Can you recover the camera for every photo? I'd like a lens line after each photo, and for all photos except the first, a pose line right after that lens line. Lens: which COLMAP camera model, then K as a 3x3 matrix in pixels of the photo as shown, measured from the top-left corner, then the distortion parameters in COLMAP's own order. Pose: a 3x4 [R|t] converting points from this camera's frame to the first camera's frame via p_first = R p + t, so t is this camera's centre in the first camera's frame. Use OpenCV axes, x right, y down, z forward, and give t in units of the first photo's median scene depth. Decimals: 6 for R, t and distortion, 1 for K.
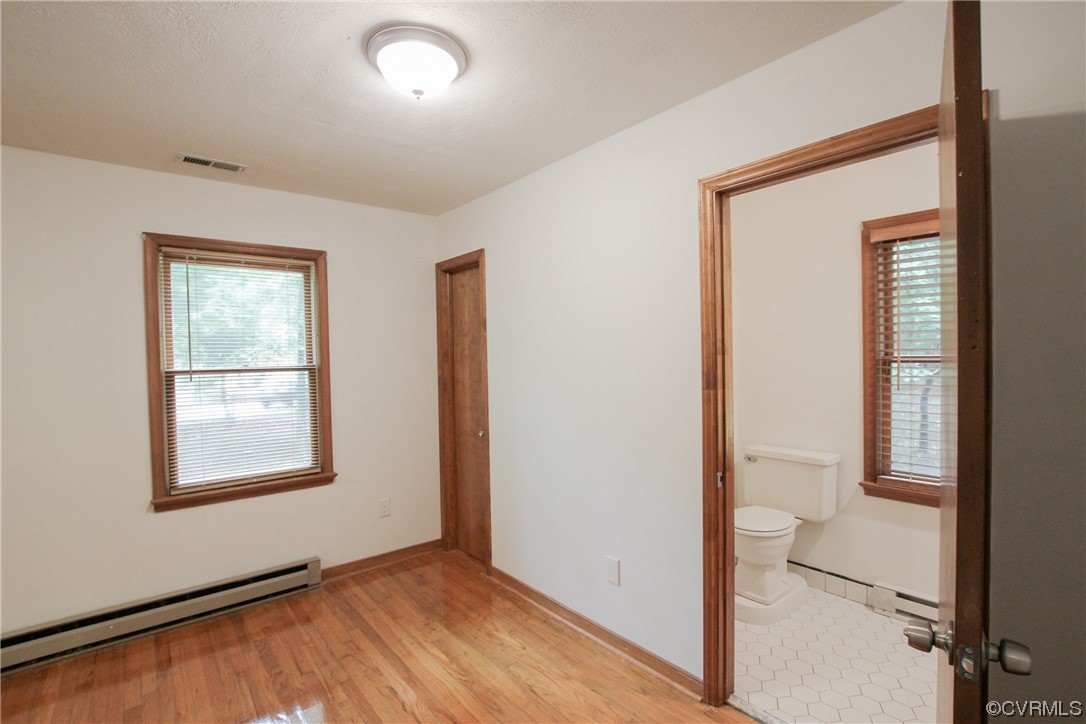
lens RADIAL K [[502.1, 0, 524.6], [0, 502.1, 363.8], [0, 0, 1]] dist [-0.036173, 0.006164]
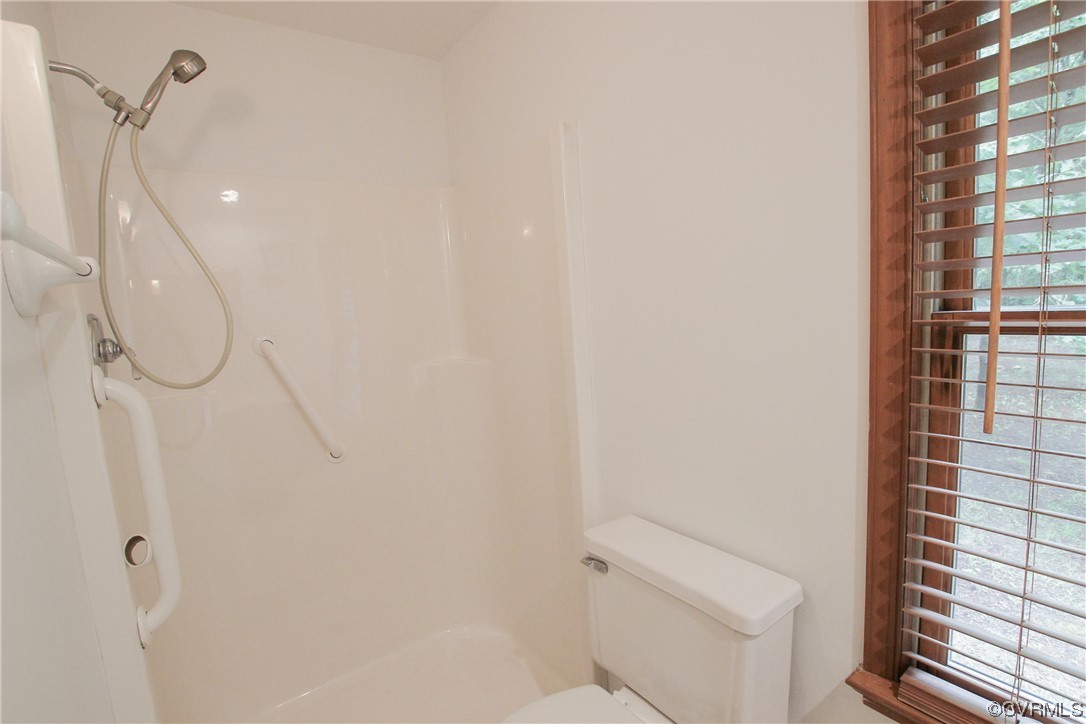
lens RADIAL K [[502.1, 0, 537.4], [0, 502.1, 362.6], [0, 0, 1]] dist [-0.036173, 0.006164]
pose [[0.998918, -0.017290, -0.043167, 0.496920], [0.020381, 0.997180, 0.072226, -0.011573], [0.041797, -0.073027, 0.996454, 0.689786]]
